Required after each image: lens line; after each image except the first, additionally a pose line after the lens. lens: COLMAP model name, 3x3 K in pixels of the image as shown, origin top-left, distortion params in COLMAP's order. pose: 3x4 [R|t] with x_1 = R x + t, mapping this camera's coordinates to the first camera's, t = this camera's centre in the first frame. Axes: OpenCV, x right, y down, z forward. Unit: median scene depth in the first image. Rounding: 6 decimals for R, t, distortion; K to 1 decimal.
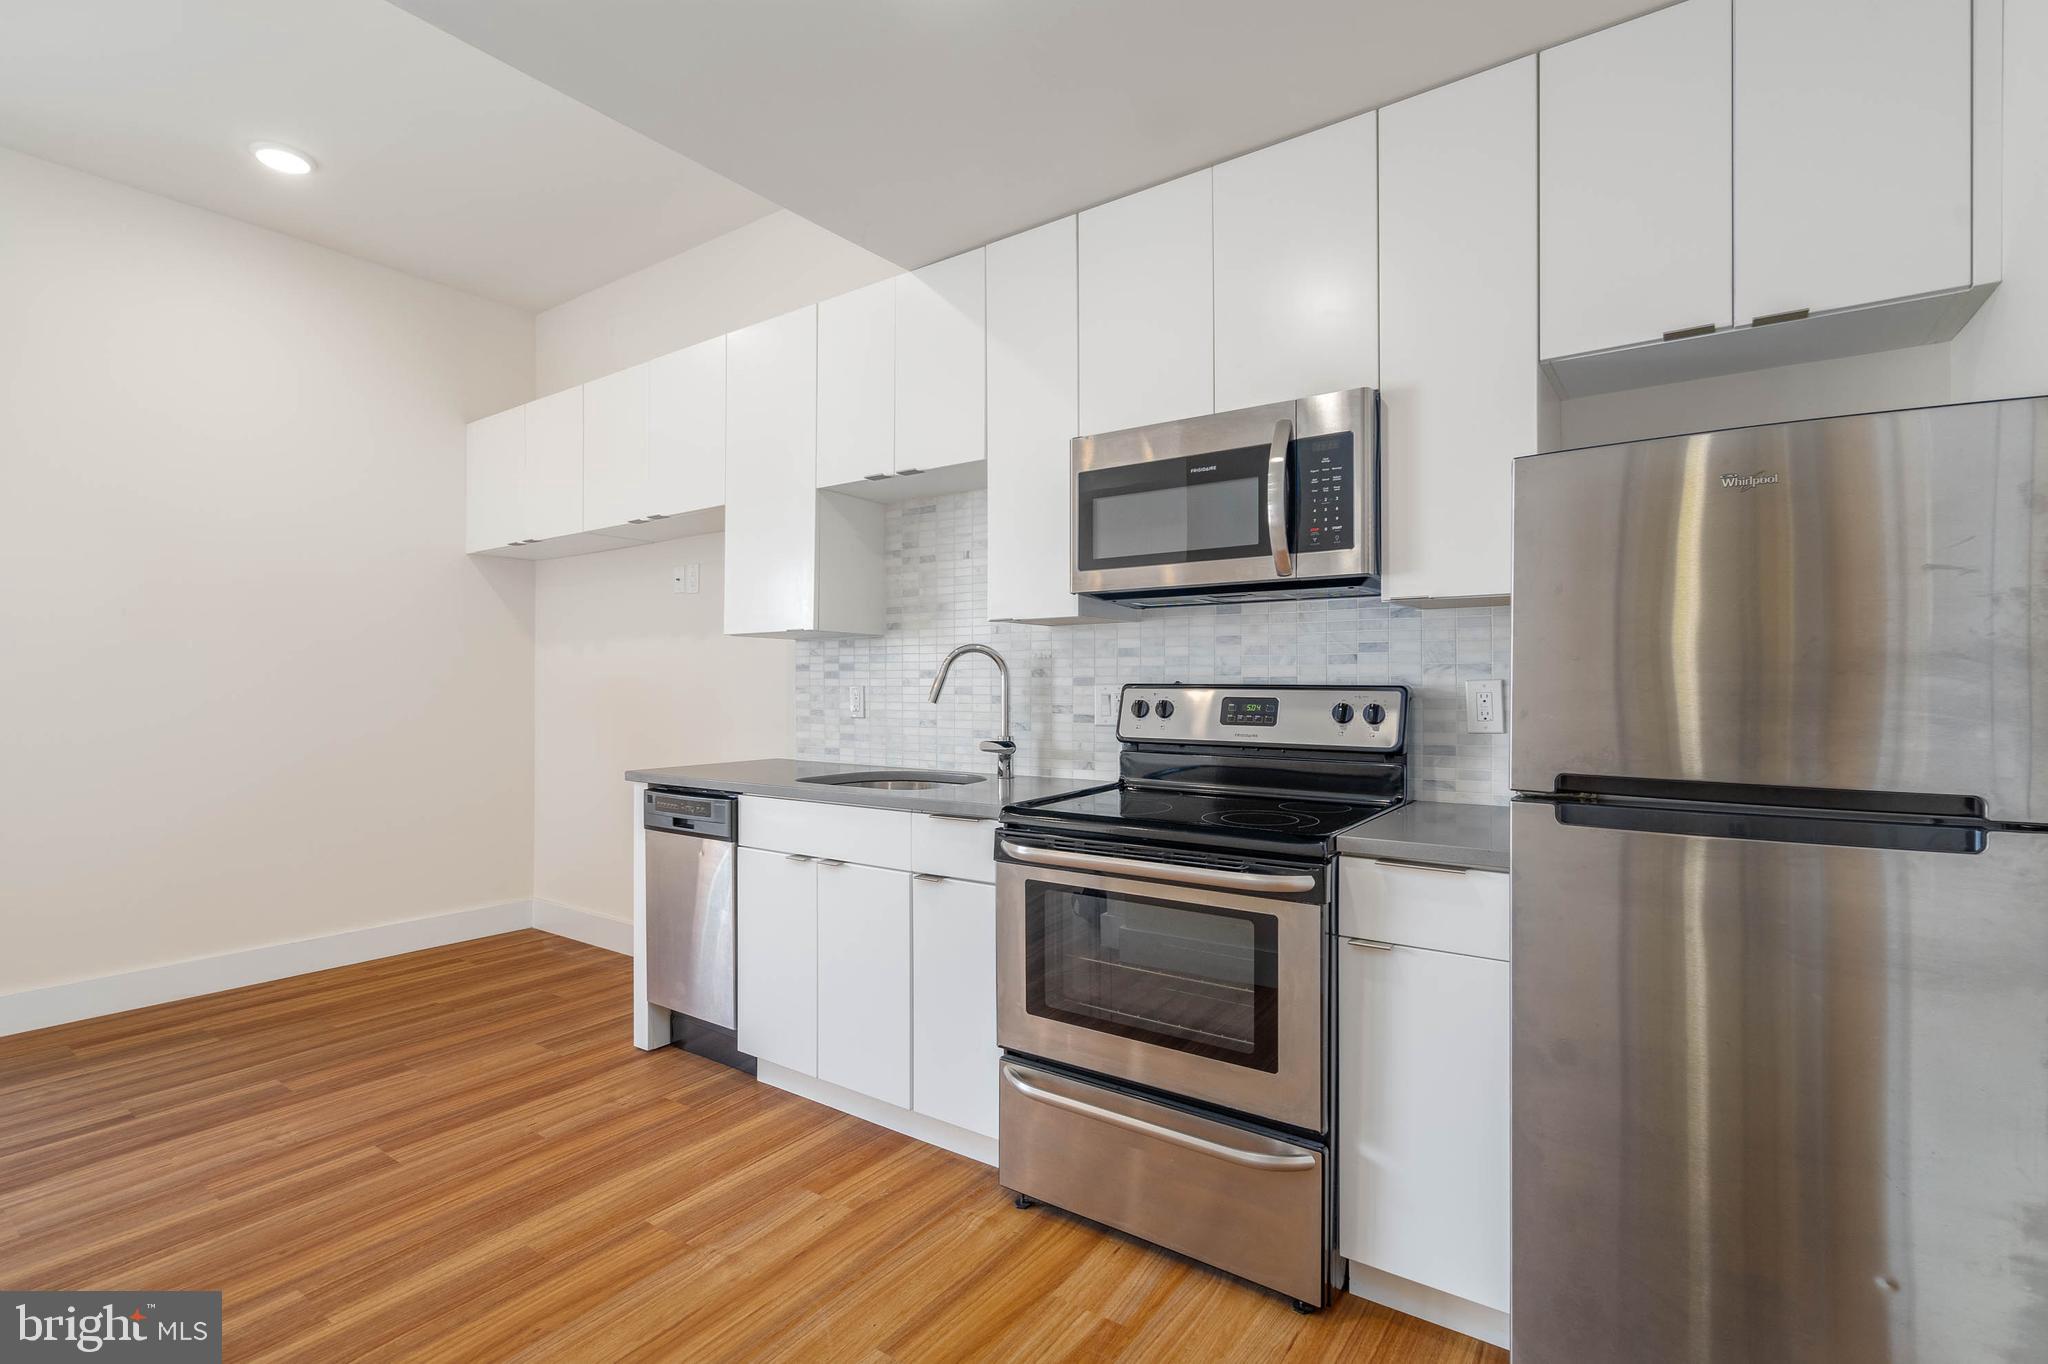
lens RADIAL K [[943.1, 0, 1015.5], [0, 943.1, 674.8], [0, 0, 1]] dist [-0.008690, 0.003151]
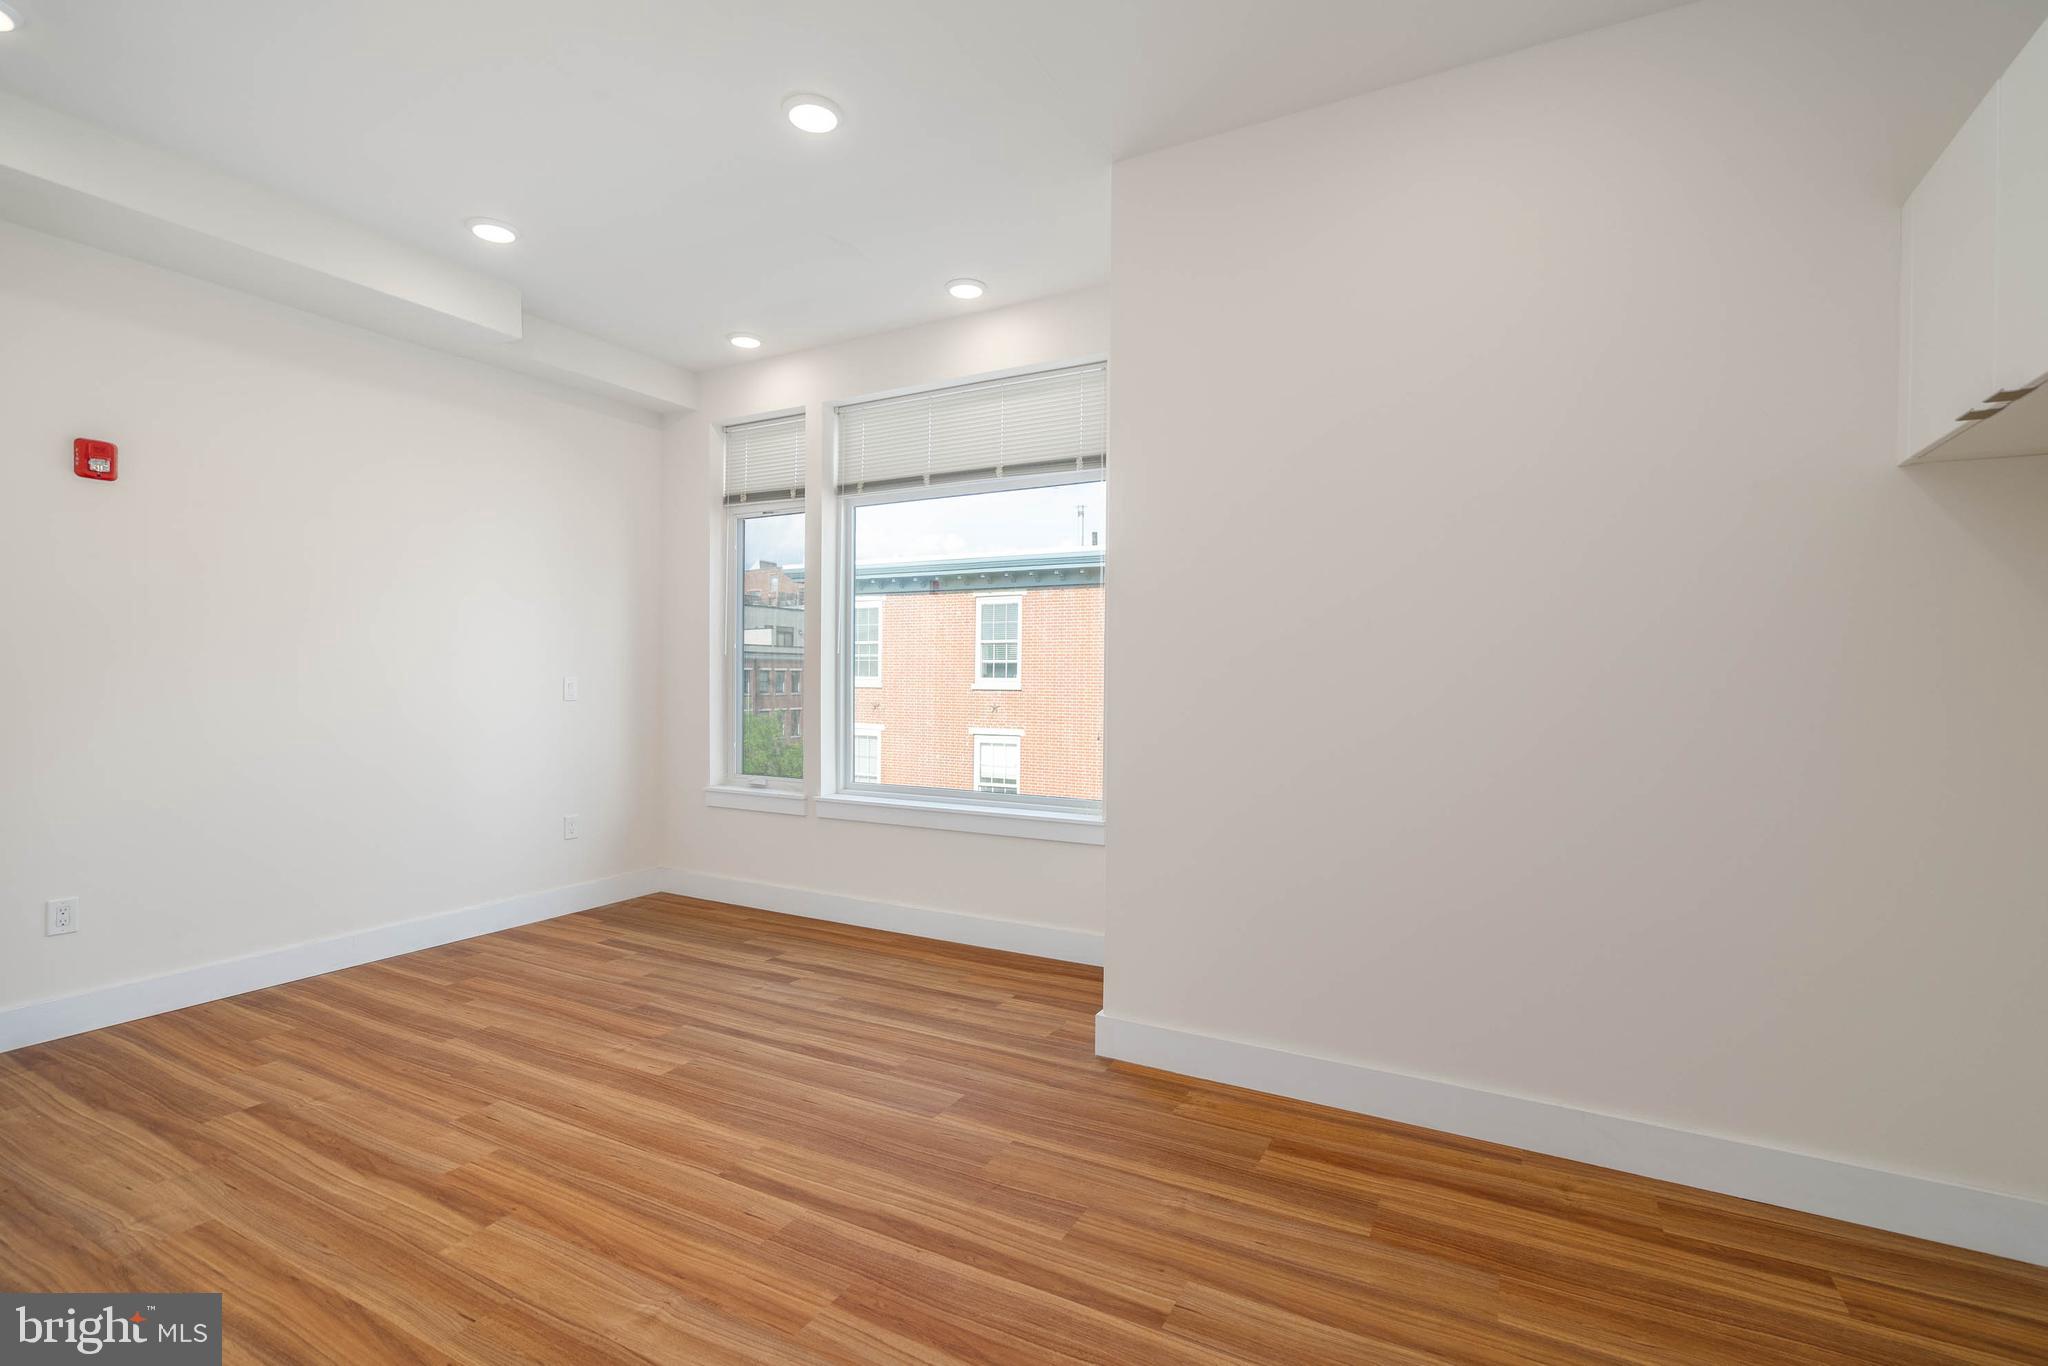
lens RADIAL K [[943.1, 0, 1029.3], [0, 943.1, 690.2], [0, 0, 1]] dist [-0.008690, 0.003151]
pose [[0.127557, 0.020103, -0.991627, -0.233303], [-0.002966, 0.999798, 0.019887, -0.026207], [0.991827, 0.000404, 0.127591, 0.754812]]
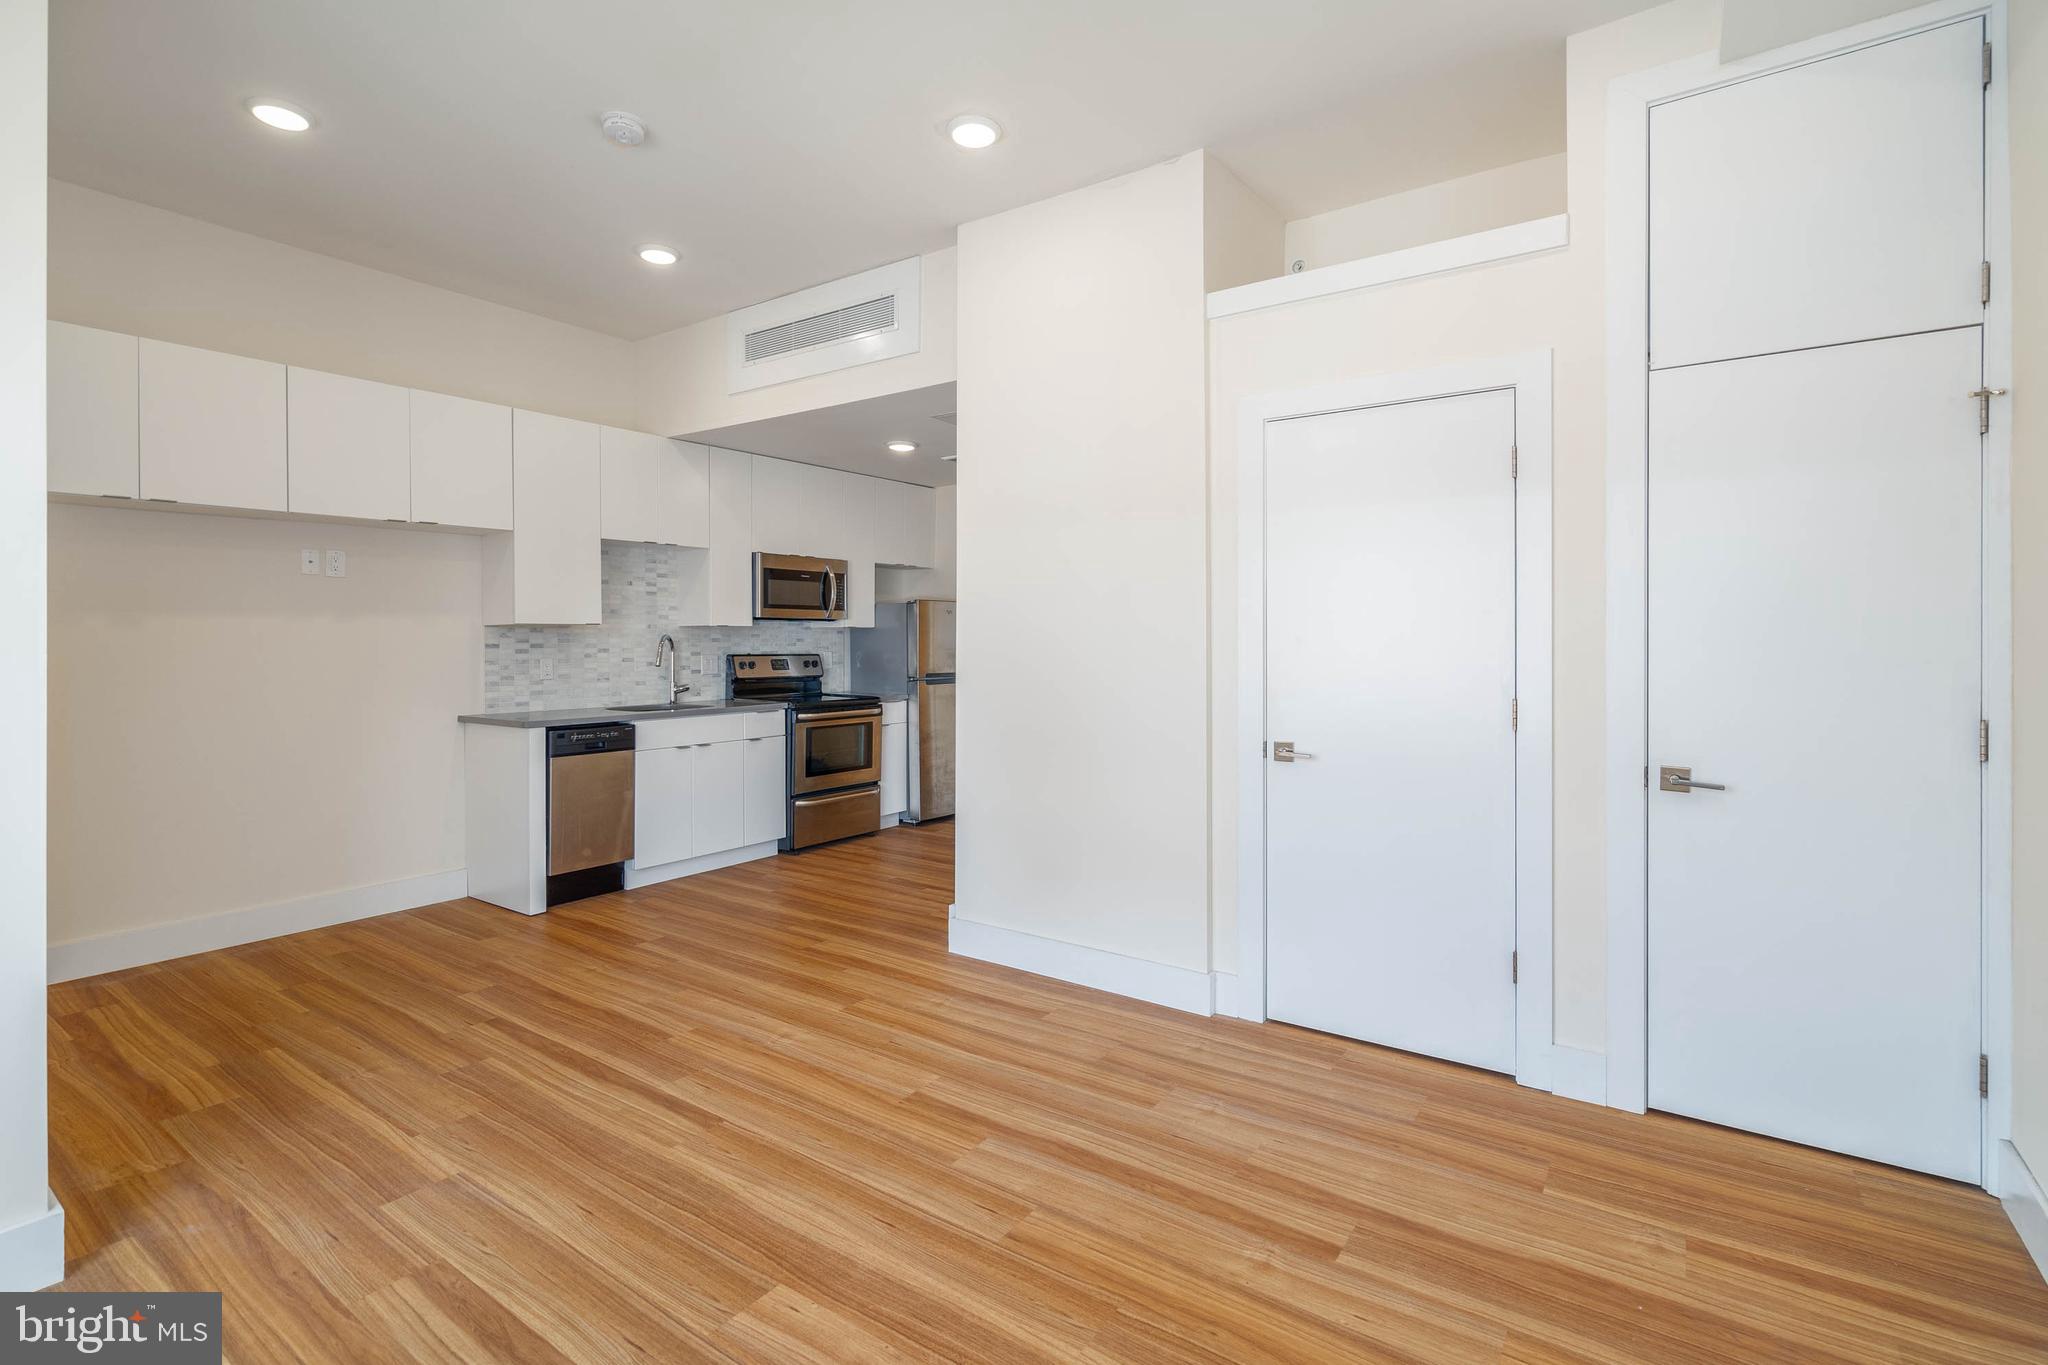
lens RADIAL K [[943.1, 0, 1018.6], [0, 943.1, 657.1], [0, 0, 1]] dist [-0.008690, 0.003151]
pose [[-0.004808, -0.012579, 0.999909, -2.018100], [-0.004553, 0.999911, 0.012557, -0.015077], [-0.999978, -0.004492, -0.004865, 0.305975]]
